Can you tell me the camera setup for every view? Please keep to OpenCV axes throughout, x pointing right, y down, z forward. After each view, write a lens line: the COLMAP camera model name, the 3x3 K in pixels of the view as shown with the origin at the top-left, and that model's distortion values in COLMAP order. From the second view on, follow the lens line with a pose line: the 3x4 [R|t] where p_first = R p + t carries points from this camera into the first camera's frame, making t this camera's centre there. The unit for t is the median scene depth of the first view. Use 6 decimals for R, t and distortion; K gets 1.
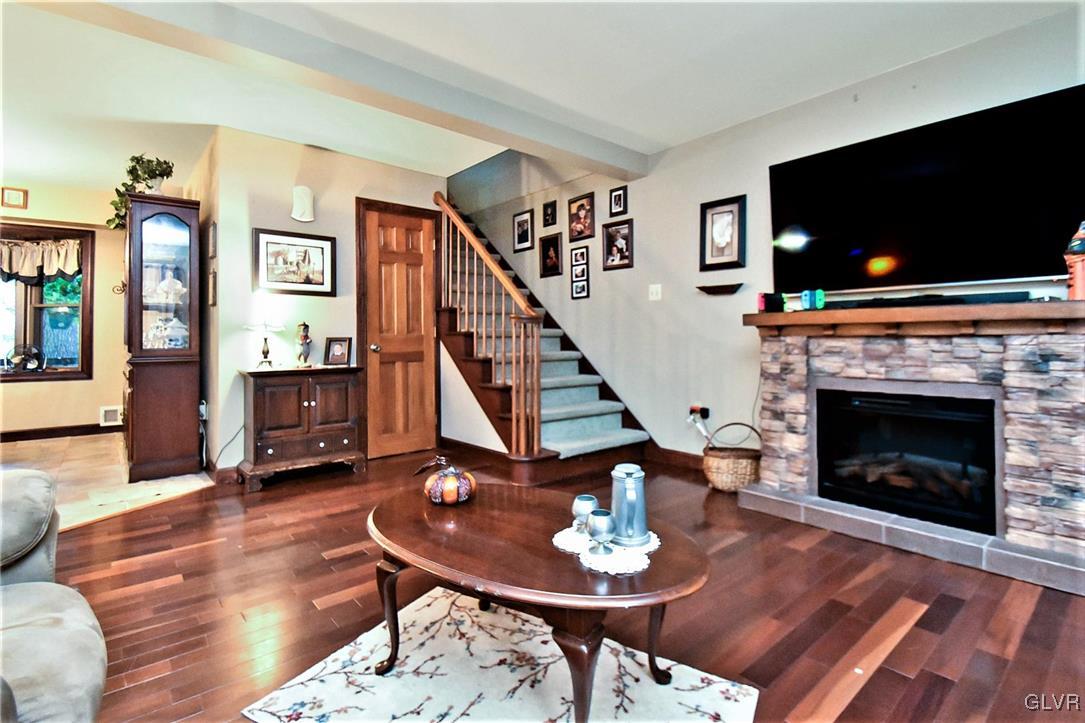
lens RADIAL K [[514.3, 0, 544.5], [0, 514.3, 332.6], [0, 0, 1]] dist [0.000859, -0.000029]
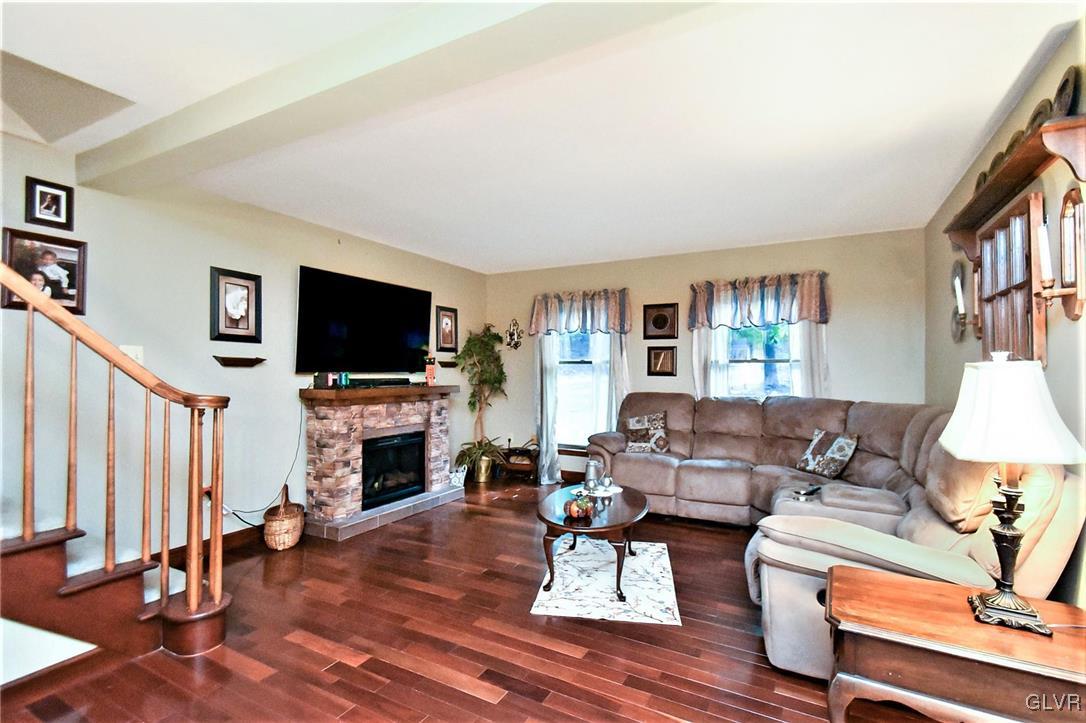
lens RADIAL K [[495.8, 0, 550.7], [0, 495.8, 371.7], [0, 0, 1]] dist [0.028178, -0.020183]
pose [[-0.362449, 0.004478, 0.931993, -0.976294], [-0.012166, 0.999881, -0.009535, -0.077550], [-0.931924, -0.014795, -0.362352, 0.975846]]
